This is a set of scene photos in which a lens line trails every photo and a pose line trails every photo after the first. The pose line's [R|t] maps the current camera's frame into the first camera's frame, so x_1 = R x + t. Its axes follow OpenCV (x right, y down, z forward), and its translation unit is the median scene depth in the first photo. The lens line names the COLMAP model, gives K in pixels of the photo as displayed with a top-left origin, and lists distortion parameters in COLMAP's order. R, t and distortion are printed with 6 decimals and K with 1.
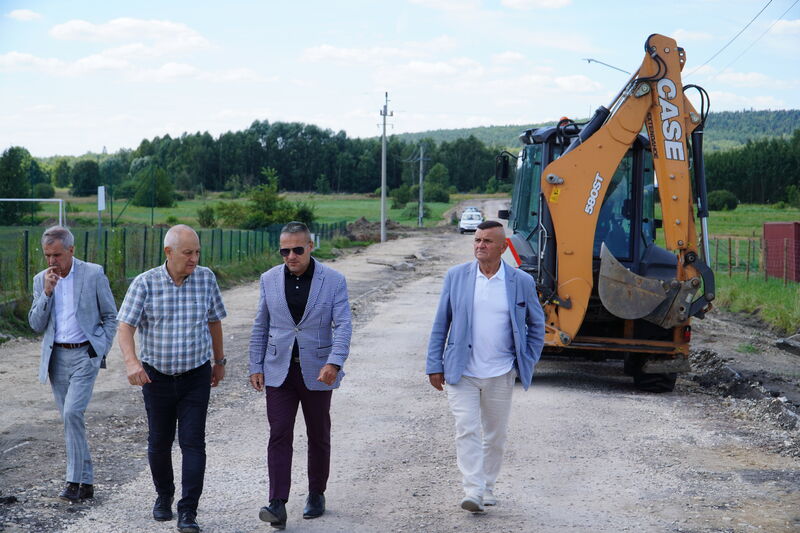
lens RADIAL K [[1500.3, 0, 400.0], [0, 1500.3, 266.5], [0, 0, 1]] dist [-0.196462, -0.349771]
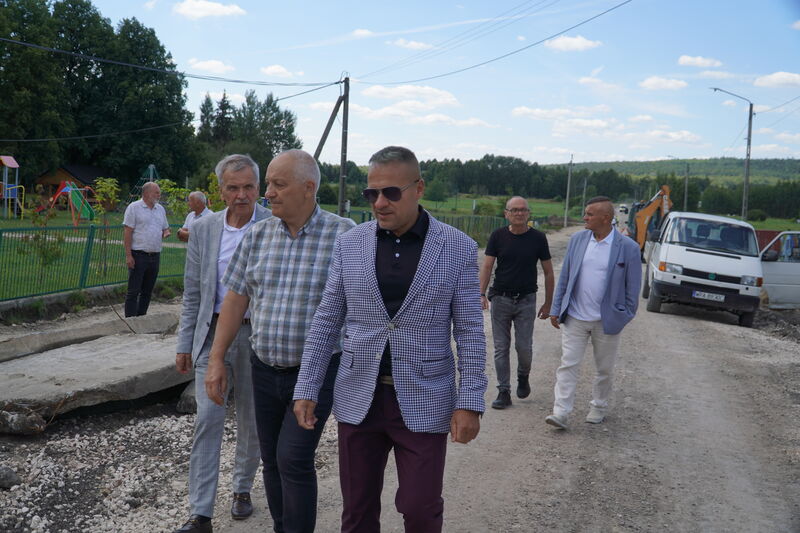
lens RADIAL K [[917.0, 0, 400.0], [0, 917.0, 266.5], [0, 0, 1]] dist [0.141660, -0.745610]
pose [[0.983477, 0.070000, -0.166953, -0.034063], [-0.064839, 0.997240, 0.036176, 0.010041], [0.169025, -0.024754, 0.985301, -0.458412]]
